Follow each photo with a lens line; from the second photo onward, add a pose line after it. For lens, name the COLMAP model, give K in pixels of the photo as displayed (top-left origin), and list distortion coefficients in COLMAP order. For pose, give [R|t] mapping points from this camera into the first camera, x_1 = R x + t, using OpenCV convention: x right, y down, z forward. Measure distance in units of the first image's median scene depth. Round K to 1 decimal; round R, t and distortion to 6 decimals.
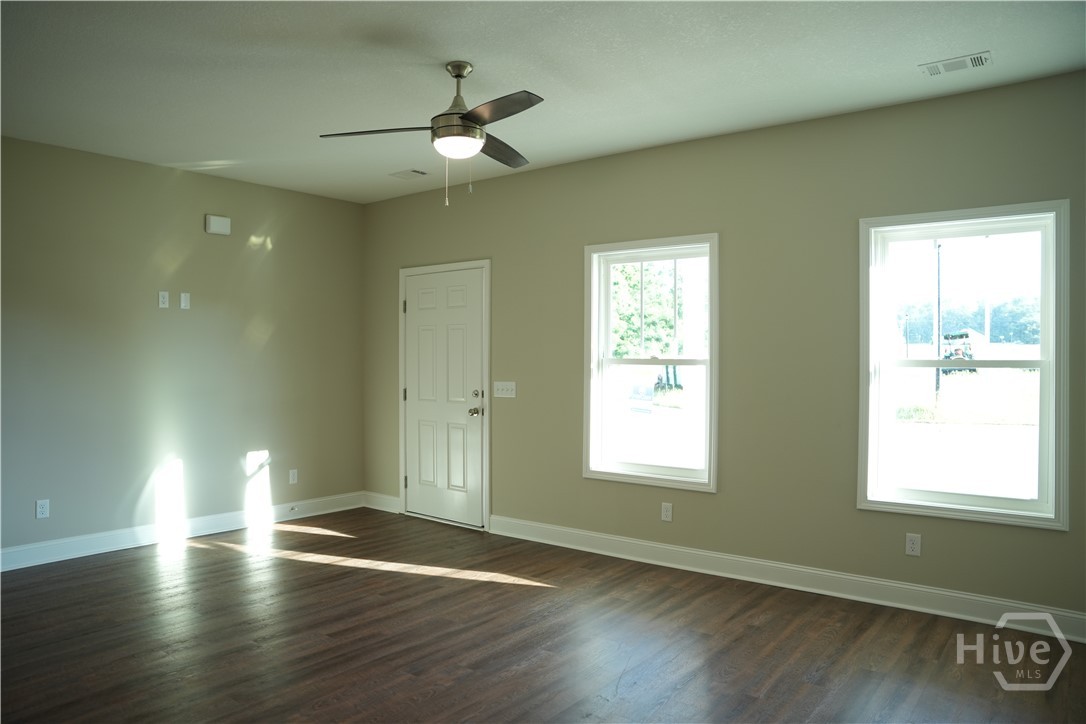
lens RADIAL K [[750.6, 0, 543.0], [0, 750.6, 362.0], [0, 0, 1]] dist [-0.001177, 0.000506]
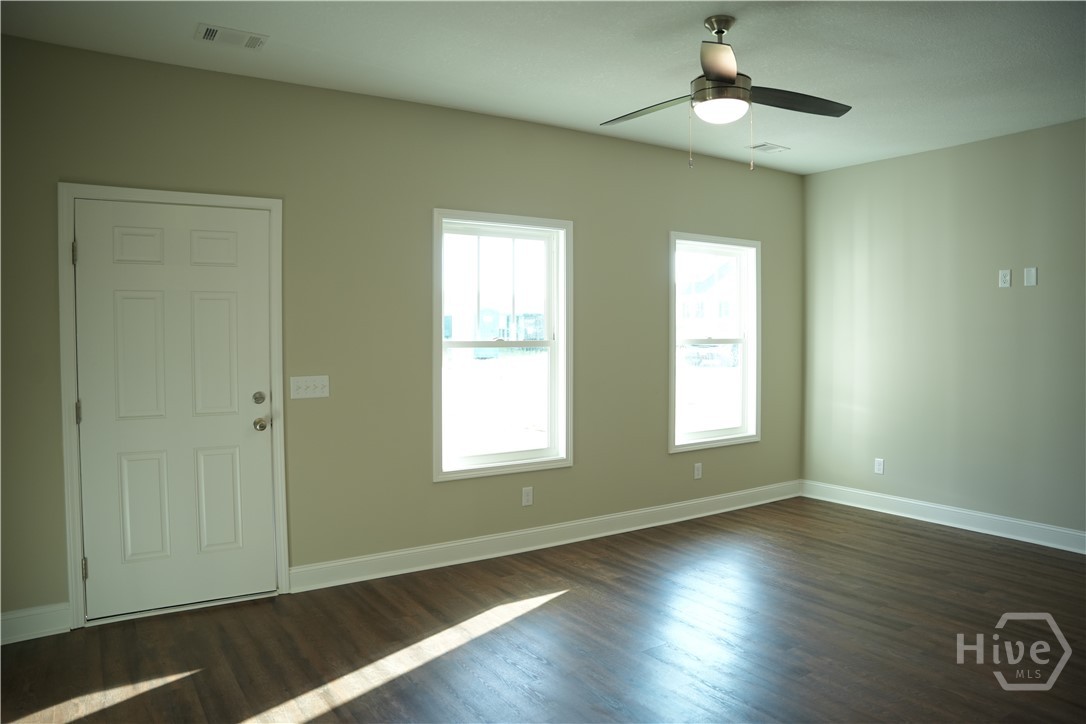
lens RADIAL K [[778.2, 0, 542.7], [0, 778.2, 352.7], [0, 0, 1]] dist [-0.026966, 0.001729]
pose [[0.342581, -0.031084, 0.938974, -0.780758], [0.009314, 0.999516, 0.029690, -0.018678], [-0.939442, -0.001425, 0.342704, 0.631572]]
